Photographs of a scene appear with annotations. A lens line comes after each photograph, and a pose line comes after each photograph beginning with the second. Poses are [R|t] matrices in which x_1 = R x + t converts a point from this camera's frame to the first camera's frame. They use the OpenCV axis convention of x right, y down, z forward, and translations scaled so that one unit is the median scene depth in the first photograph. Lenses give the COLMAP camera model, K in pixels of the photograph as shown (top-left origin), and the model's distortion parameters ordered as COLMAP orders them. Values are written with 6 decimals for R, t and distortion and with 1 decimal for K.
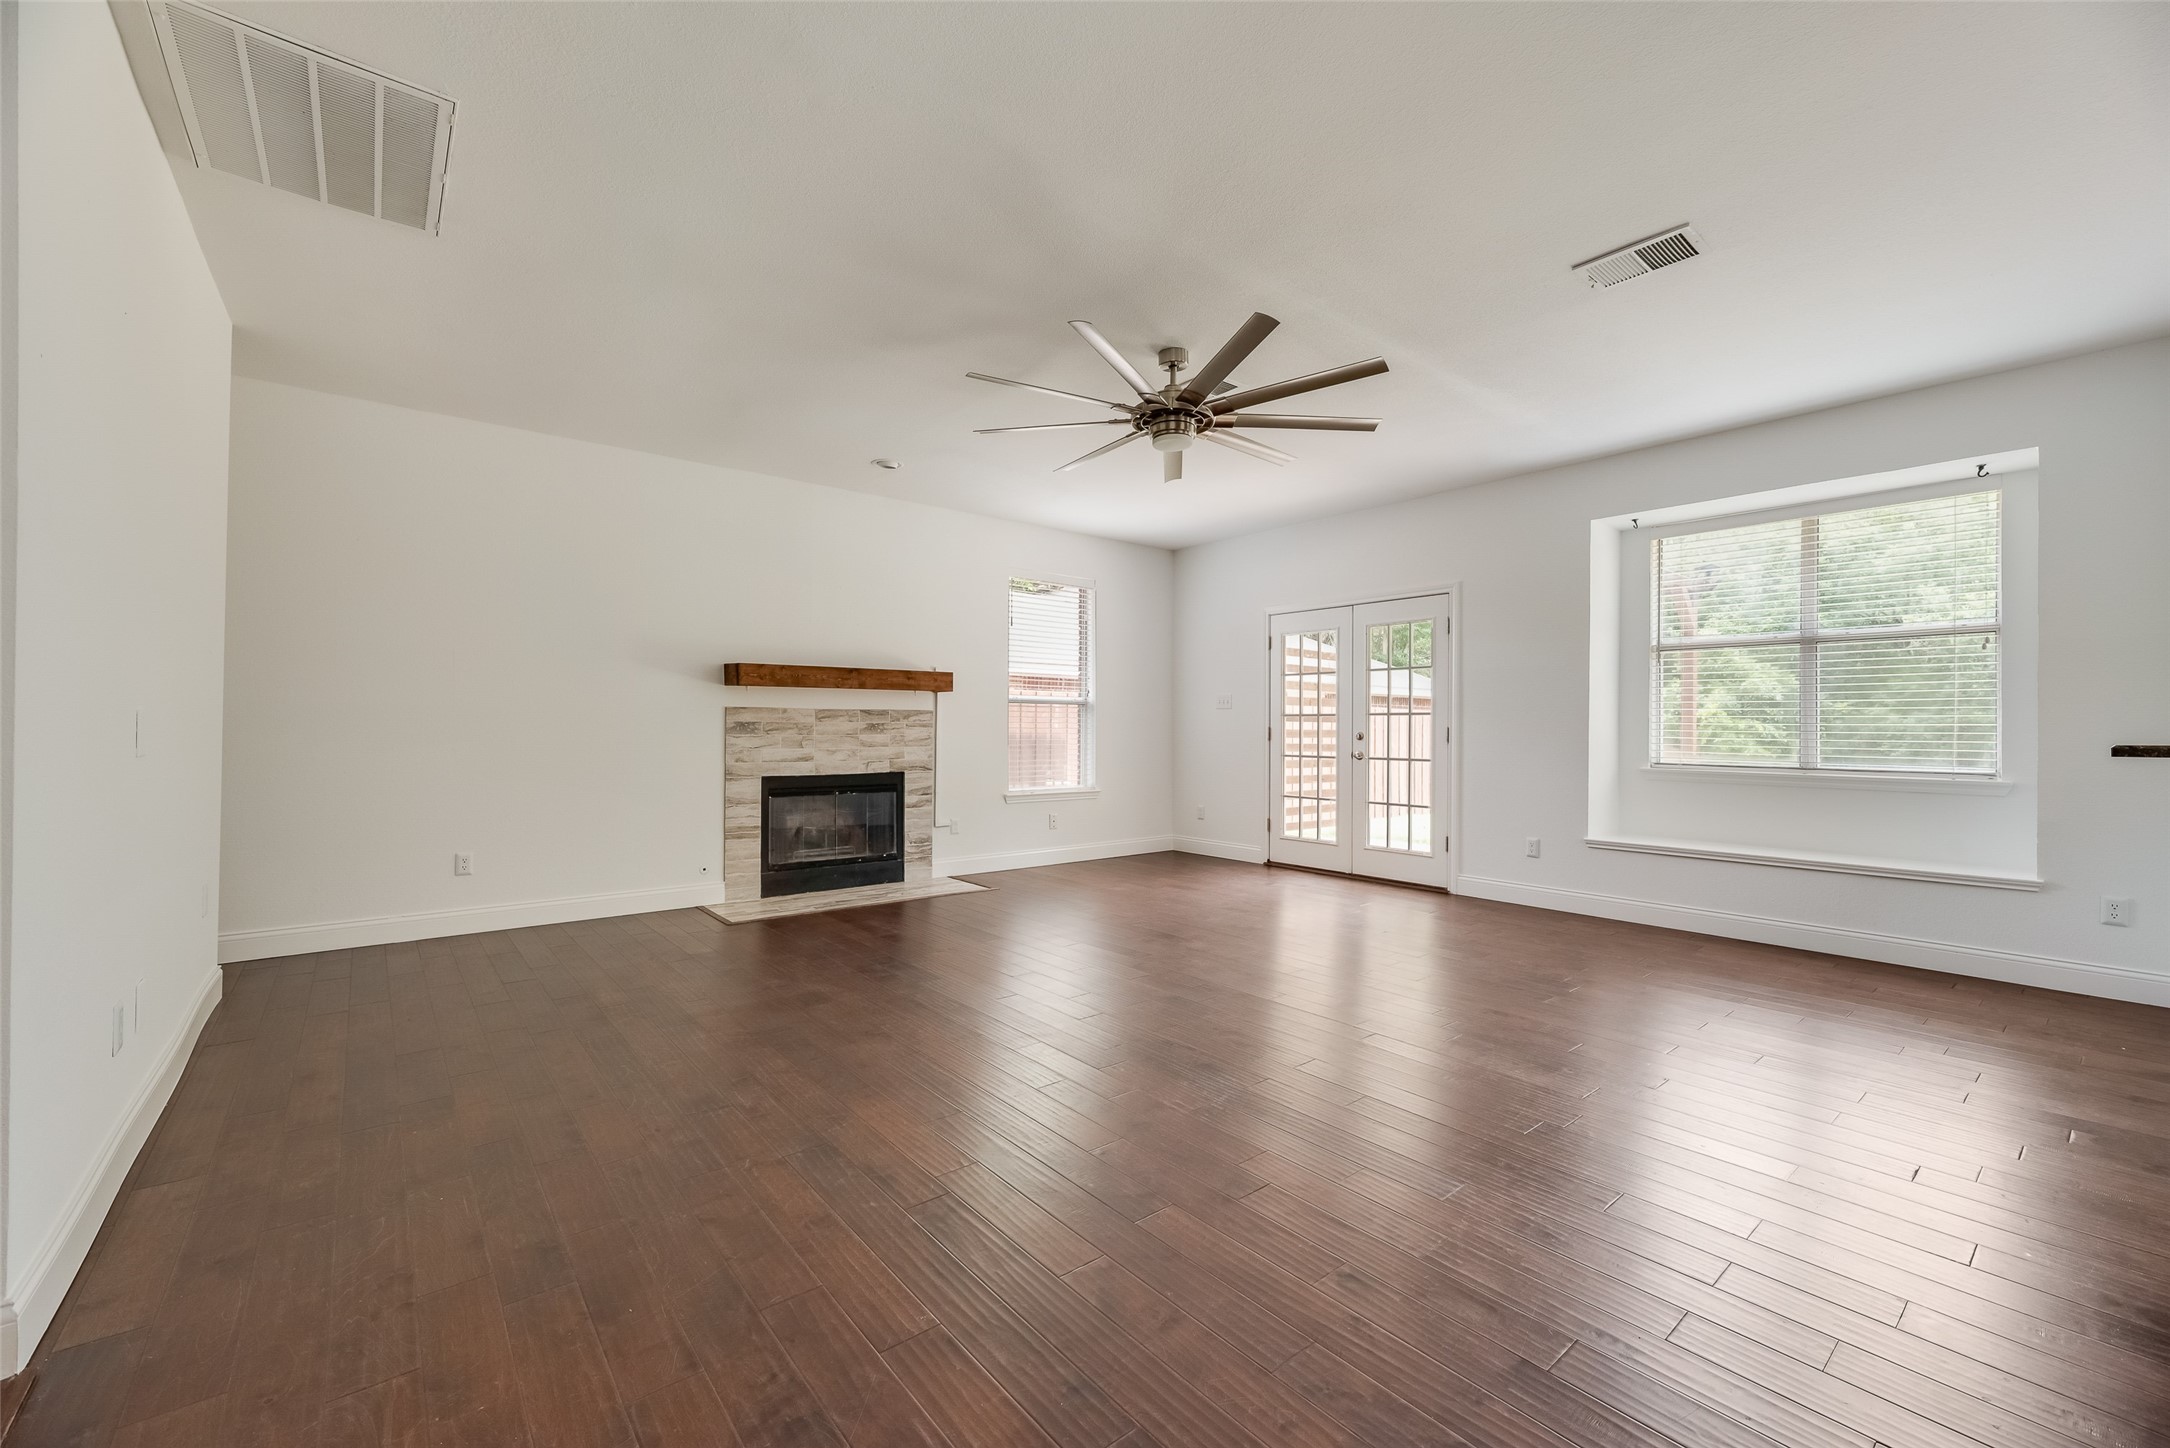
lens RADIAL K [[873.4, 0, 1088.6], [0, 873.4, 730.0], [0, 0, 1]] dist [0.004984, -0.001230]
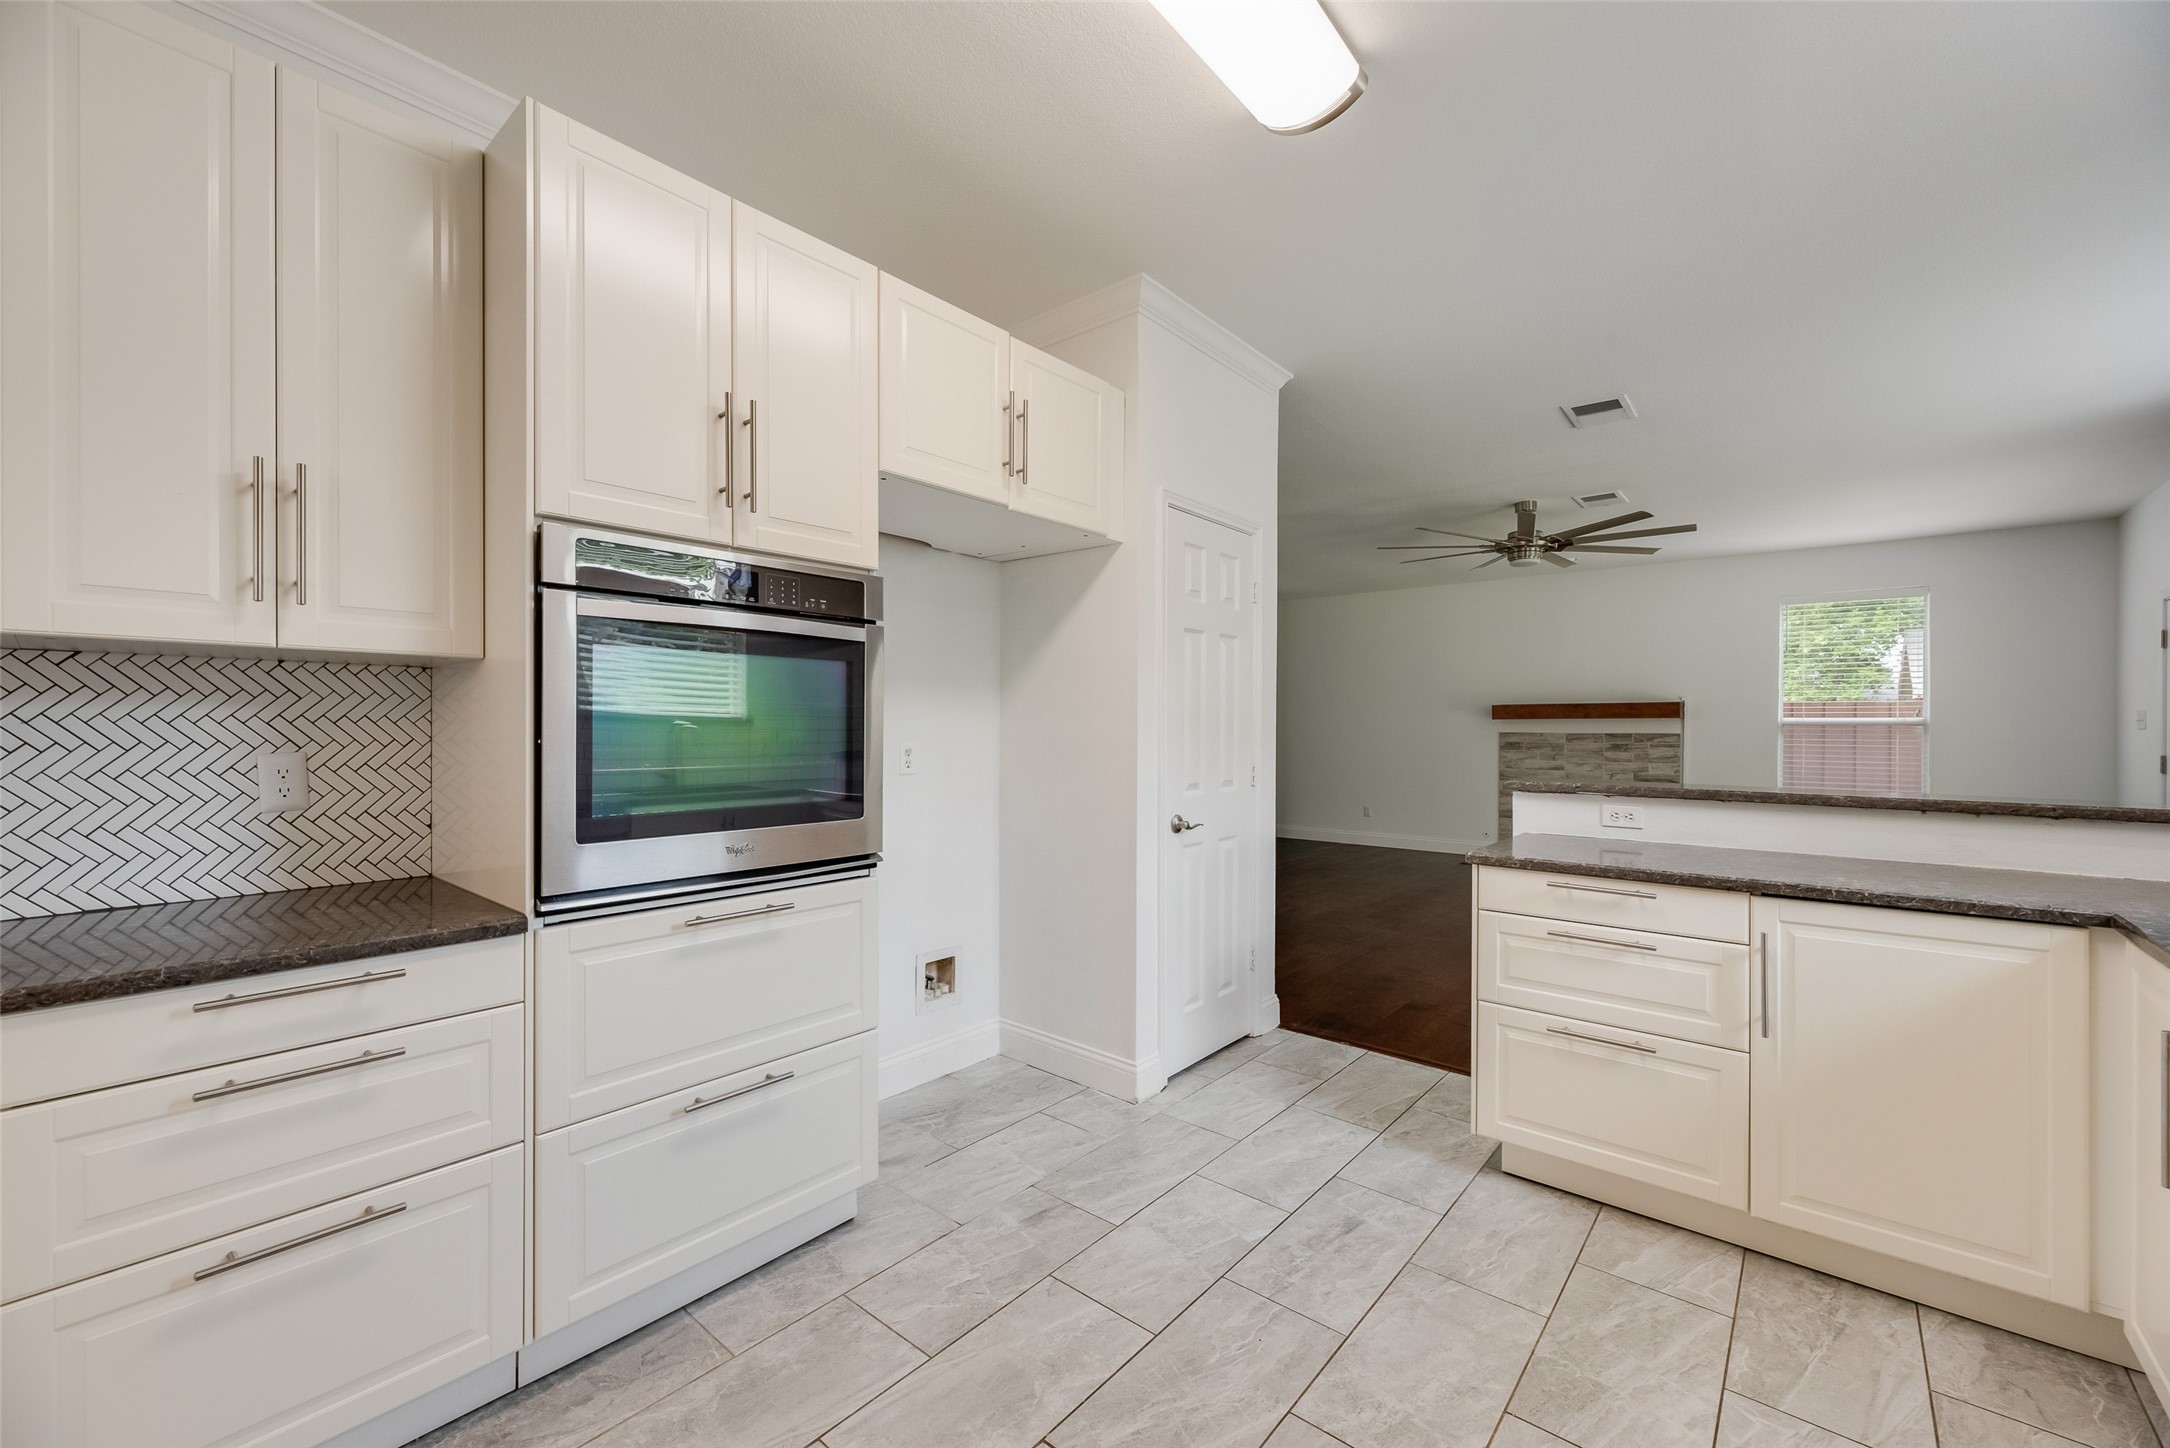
lens RADIAL K [[873.4, 0, 1091.6], [0, 873.4, 730.5], [0, 0, 1]] dist [0.004984, -0.001230]
pose [[0.176428, -0.001963, -0.984312, 0.909561], [-0.005187, 0.999982, -0.002924, -0.019959], [0.984300, 0.005621, 0.176414, 0.002448]]
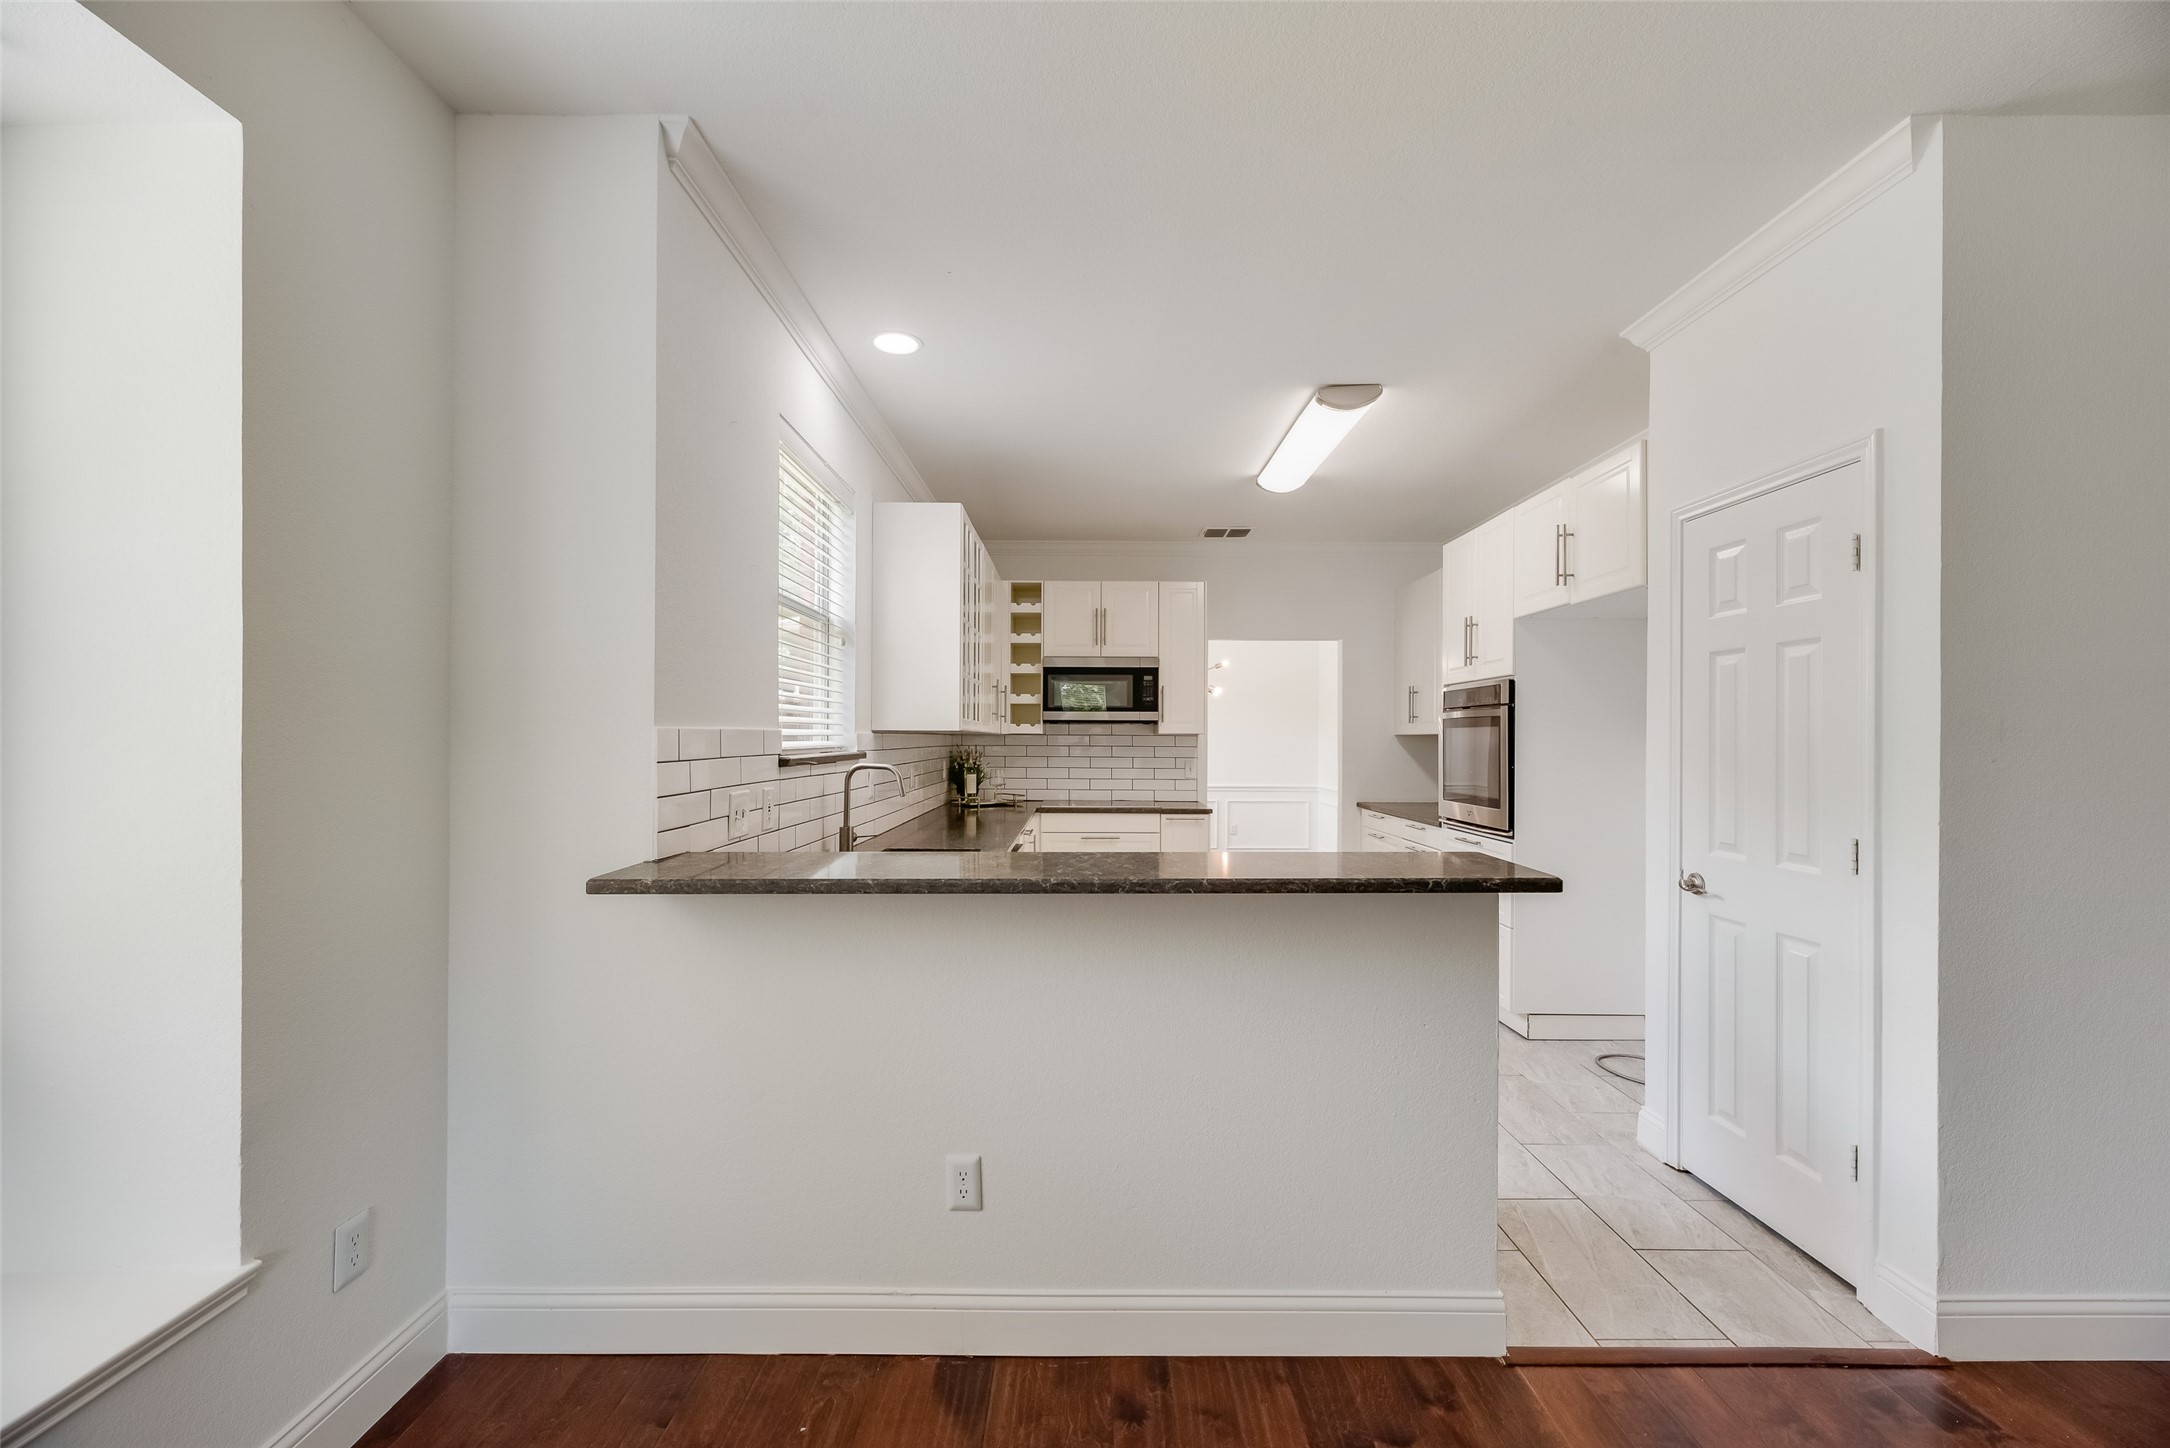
lens RADIAL K [[873.4, 0, 1075.7], [0, 873.4, 743.6], [0, 0, 1]] dist [0.004984, -0.001230]
pose [[-0.760004, -0.013743, 0.649773, 0.360116], [-0.008269, 0.999900, 0.011477, -0.040288], [-0.649865, 0.003350, -0.760042, 0.687968]]
